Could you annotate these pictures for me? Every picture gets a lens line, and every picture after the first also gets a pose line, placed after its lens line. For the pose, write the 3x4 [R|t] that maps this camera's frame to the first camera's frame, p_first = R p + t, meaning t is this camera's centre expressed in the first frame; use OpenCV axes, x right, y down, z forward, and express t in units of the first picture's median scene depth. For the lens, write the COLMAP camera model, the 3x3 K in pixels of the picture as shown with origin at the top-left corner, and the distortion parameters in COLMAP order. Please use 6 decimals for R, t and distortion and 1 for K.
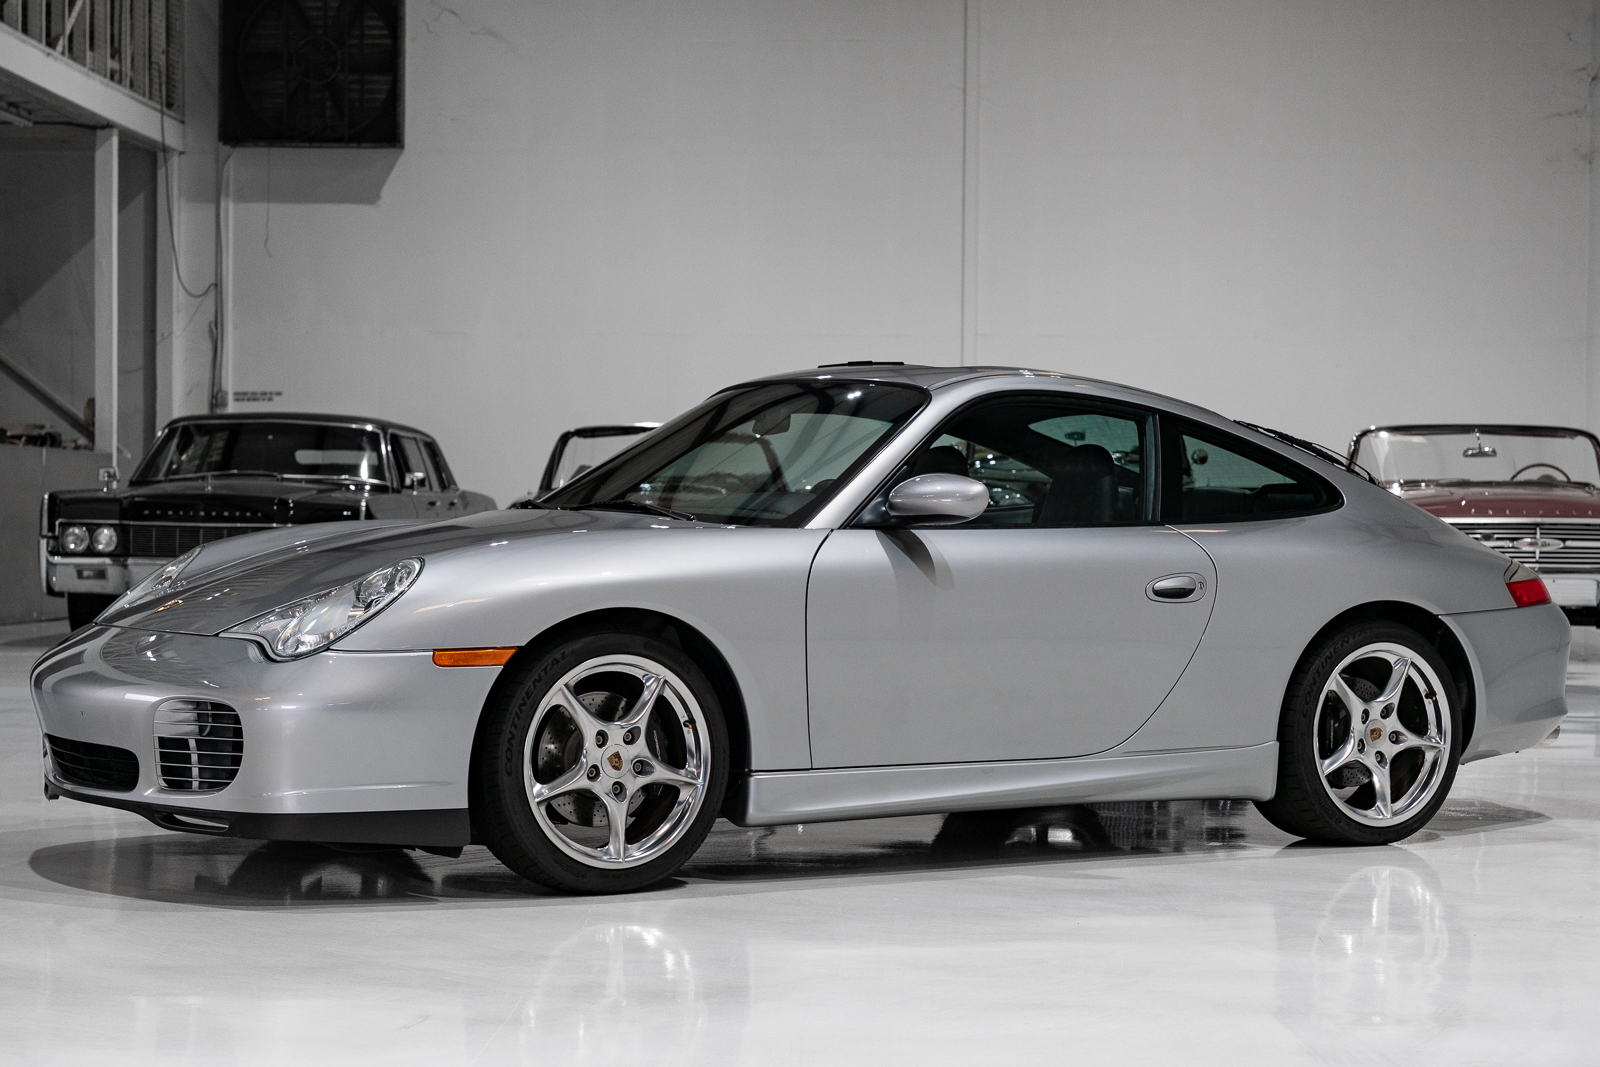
lens RADIAL K [[3185.8, 0, 800.0], [0, 3185.8, 533.5], [0, 0, 1]] dist [0.057280, -0.215215]
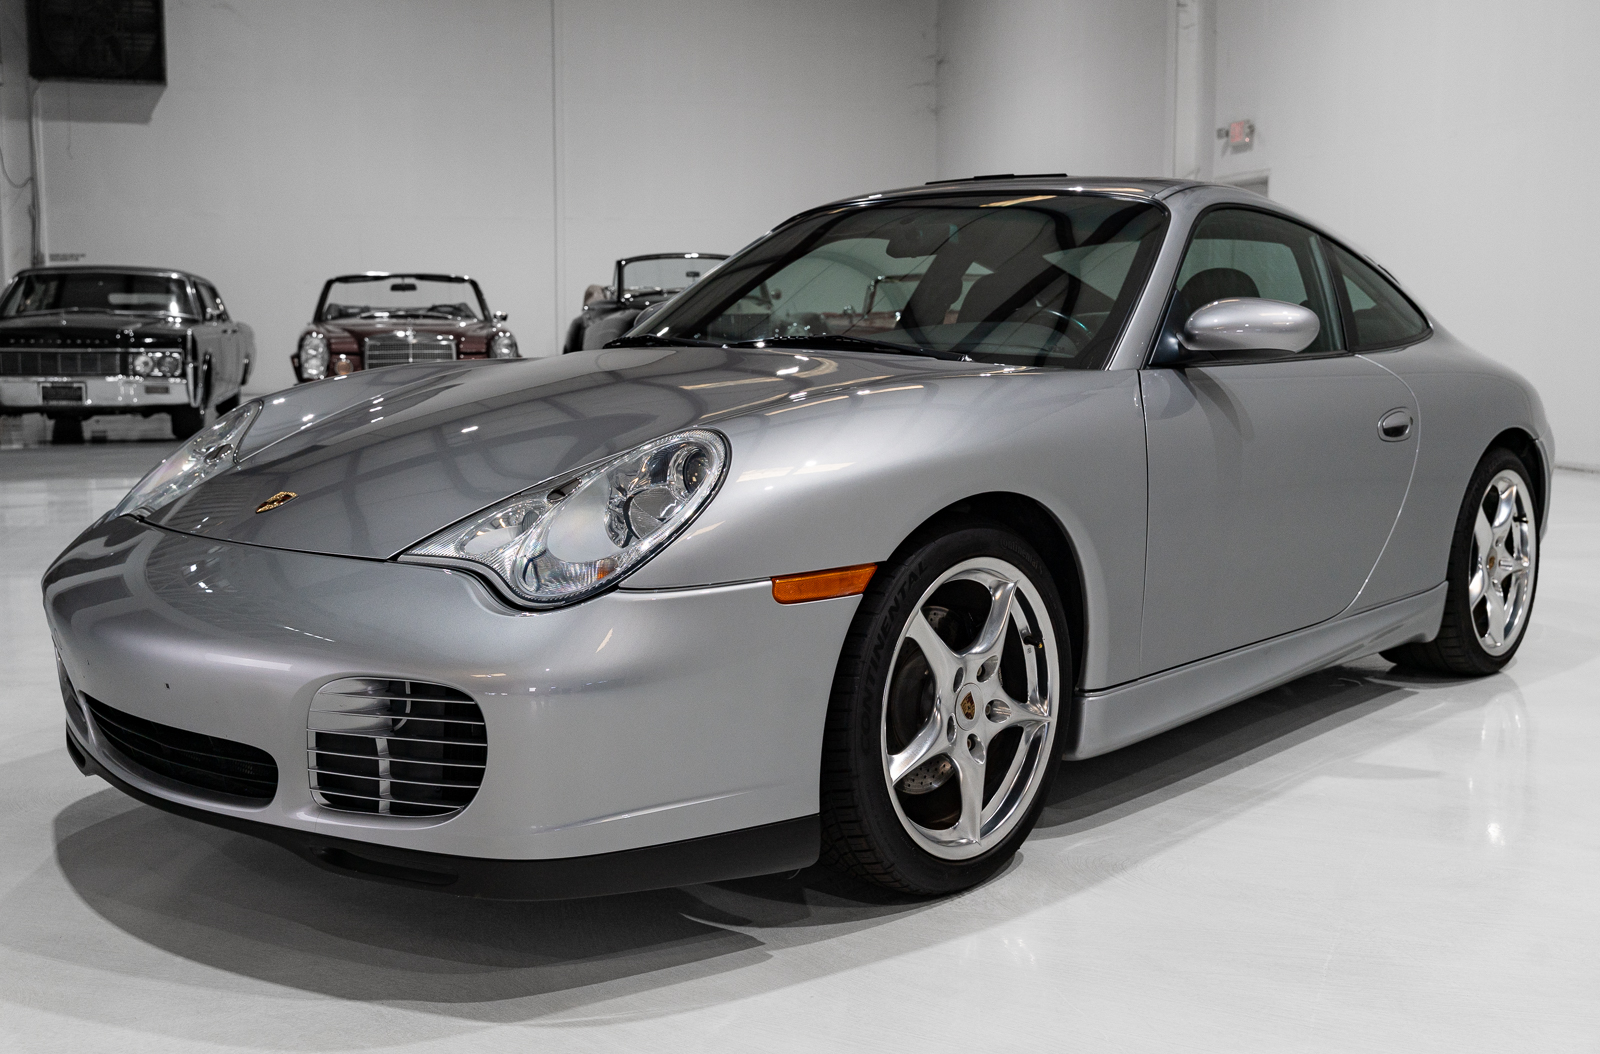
lens RADIAL K [[1668.0, 0, 795.7], [0, 1668.0, 496.7], [0, 0, 1]] dist [0.003188, -0.014763]
pose [[0.965082, -0.036019, 0.259459, -0.183392], [0.011637, 0.995419, 0.094902, -0.010478], [-0.261689, -0.088569, 0.961080, 0.635277]]
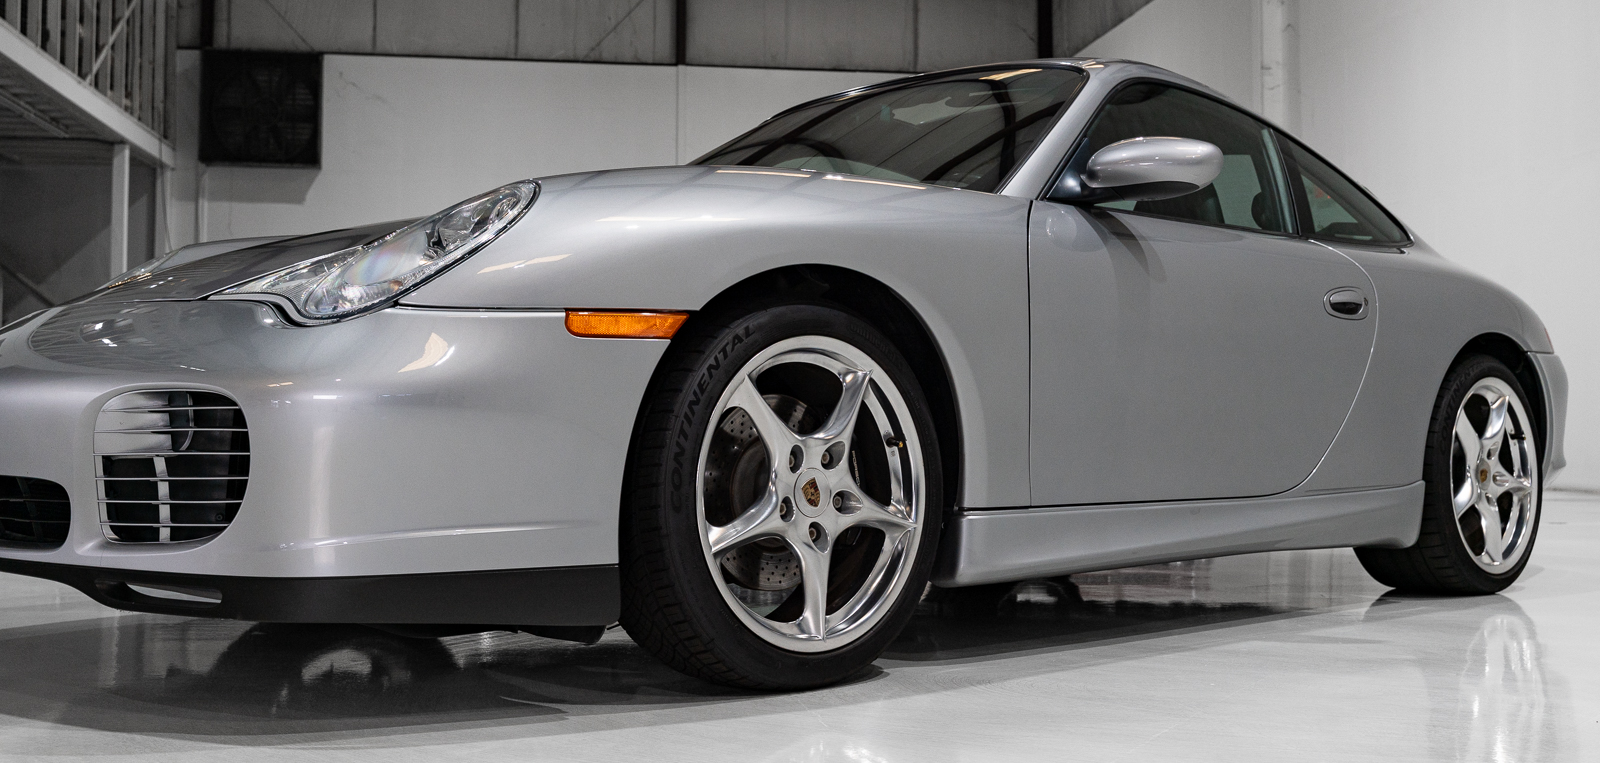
lens RADIAL K [[1626.8, 0, 791.3], [0, 1626.8, 342.4], [0, 0, 1]] dist [-0.009859, 0.015174]
pose [[0.985148, 0.003026, 0.171683, -0.117911], [0.007843, 0.998008, -0.062595, 0.059109], [-0.171530, 0.063012, 0.983162, 0.634604]]
